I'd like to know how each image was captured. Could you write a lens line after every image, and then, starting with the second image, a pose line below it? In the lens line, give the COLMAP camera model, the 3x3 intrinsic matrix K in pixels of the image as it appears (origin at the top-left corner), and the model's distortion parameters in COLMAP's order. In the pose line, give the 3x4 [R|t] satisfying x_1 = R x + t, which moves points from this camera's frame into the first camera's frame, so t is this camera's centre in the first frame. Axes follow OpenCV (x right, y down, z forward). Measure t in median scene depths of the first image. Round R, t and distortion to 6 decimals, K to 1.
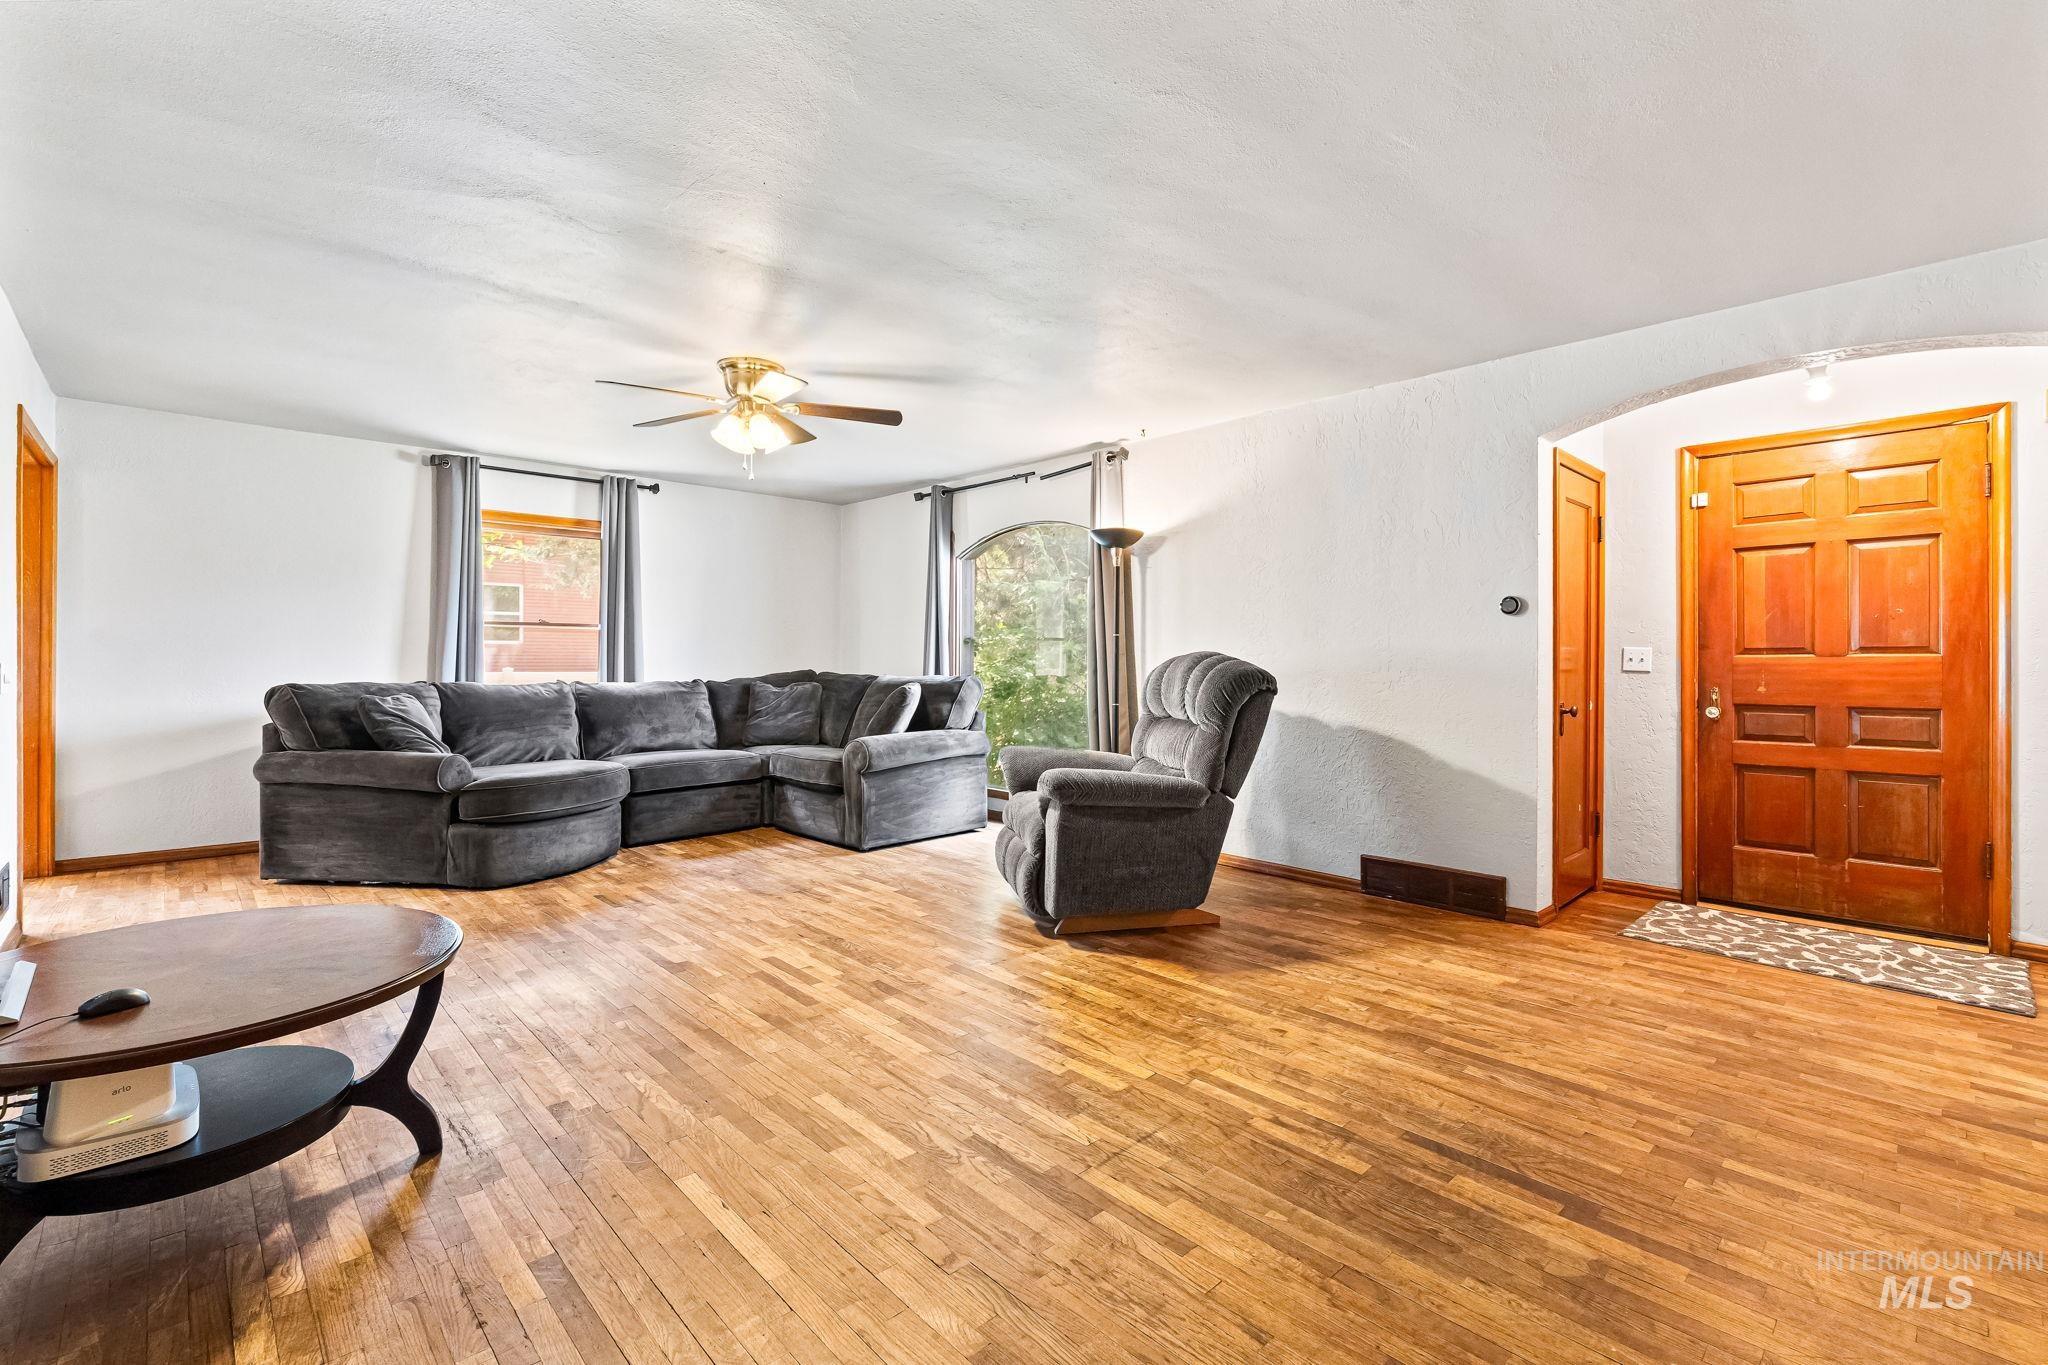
lens RADIAL K [[903.9, 0, 1022.5], [0, 903.9, 669.8], [0, 0, 1]] dist [-0.009801, 0.000159]
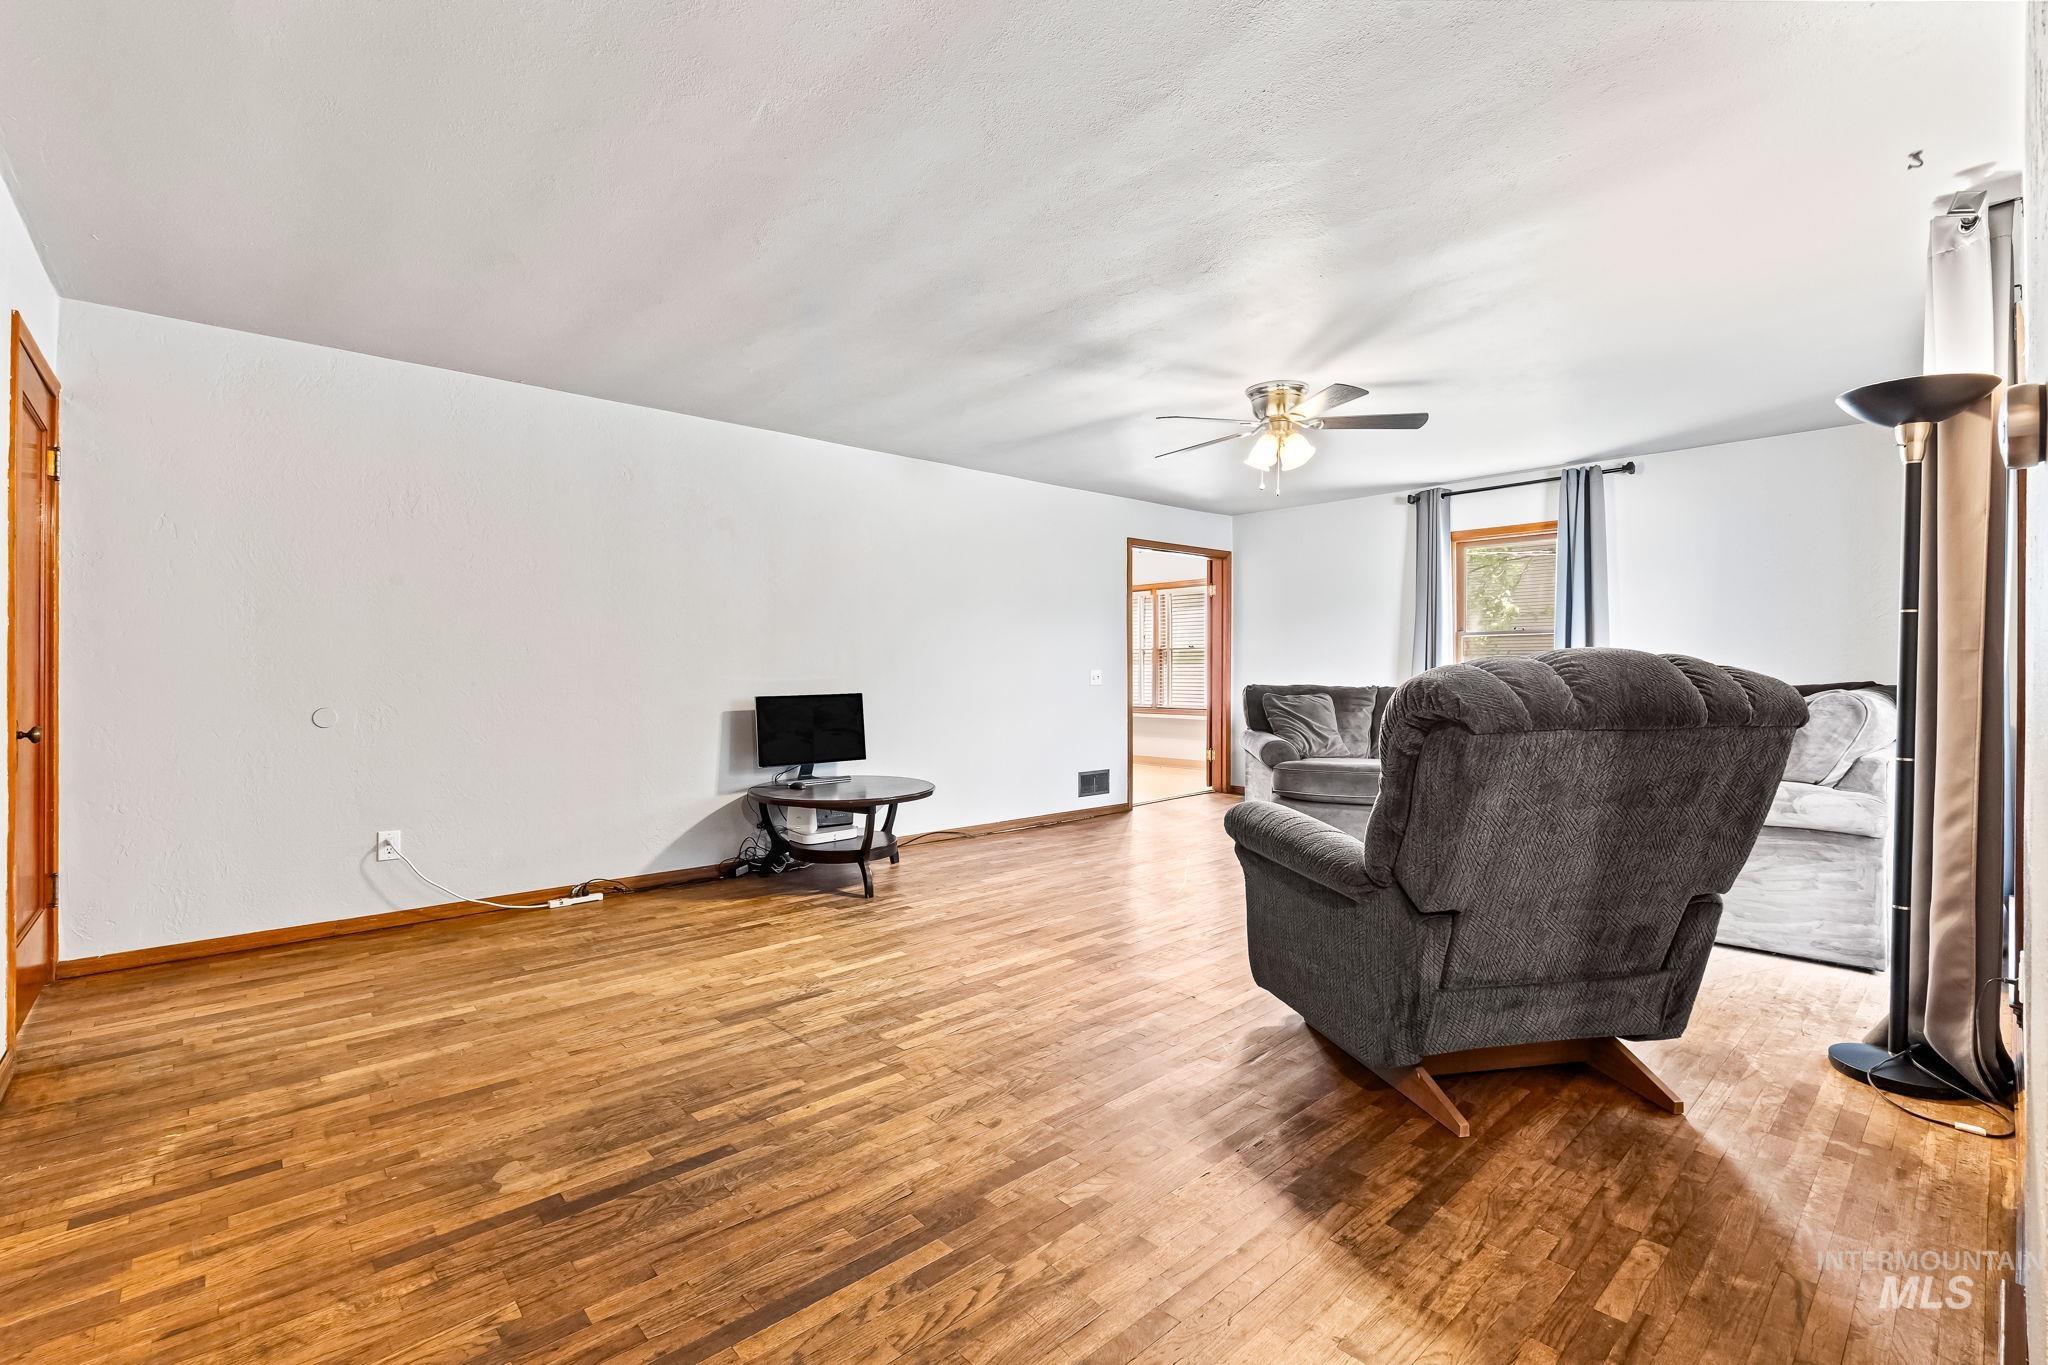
lens RADIAL K [[903.9, 0, 1022.5], [0, 903.9, 669.8], [0, 0, 1]] dist [-0.009801, 0.000159]
pose [[-0.020534, 0.001455, -0.999788, 1.185196], [-0.011851, 0.999928, 0.001698, -0.007918], [0.999719, 0.011884, -0.020515, 1.127733]]
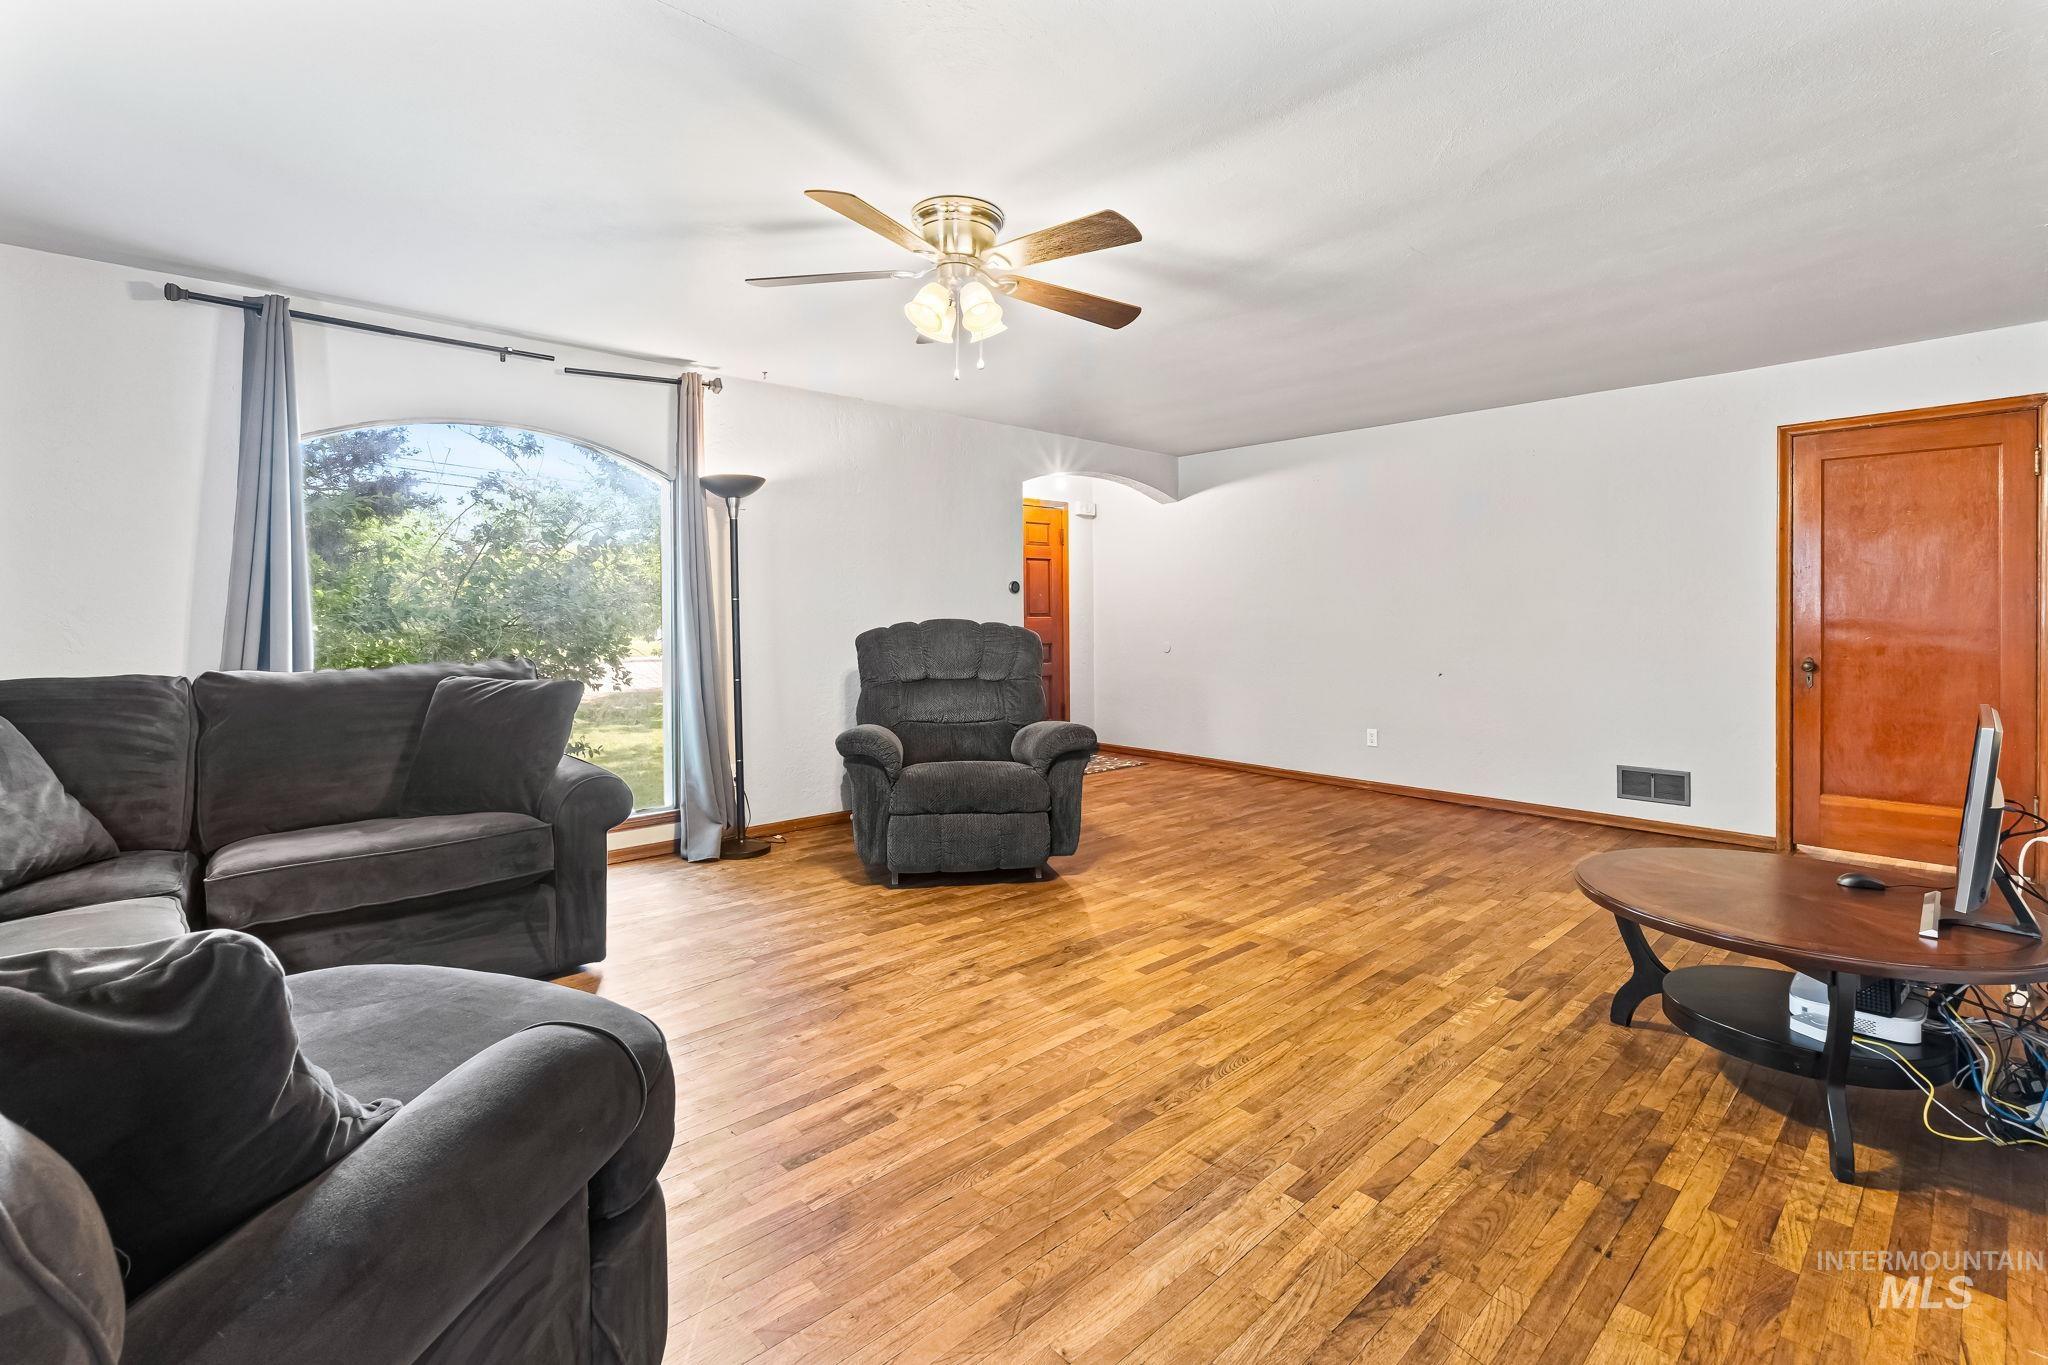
lens RADIAL K [[903.9, 0, 1022.5], [0, 903.9, 669.8], [0, 0, 1]] dist [-0.009801, 0.000159]
pose [[0.013887, -0.065874, 0.997731, -1.537079], [0.016296, 0.997710, 0.065645, -0.050652], [-0.999771, 0.015348, 0.014929, 1.467295]]
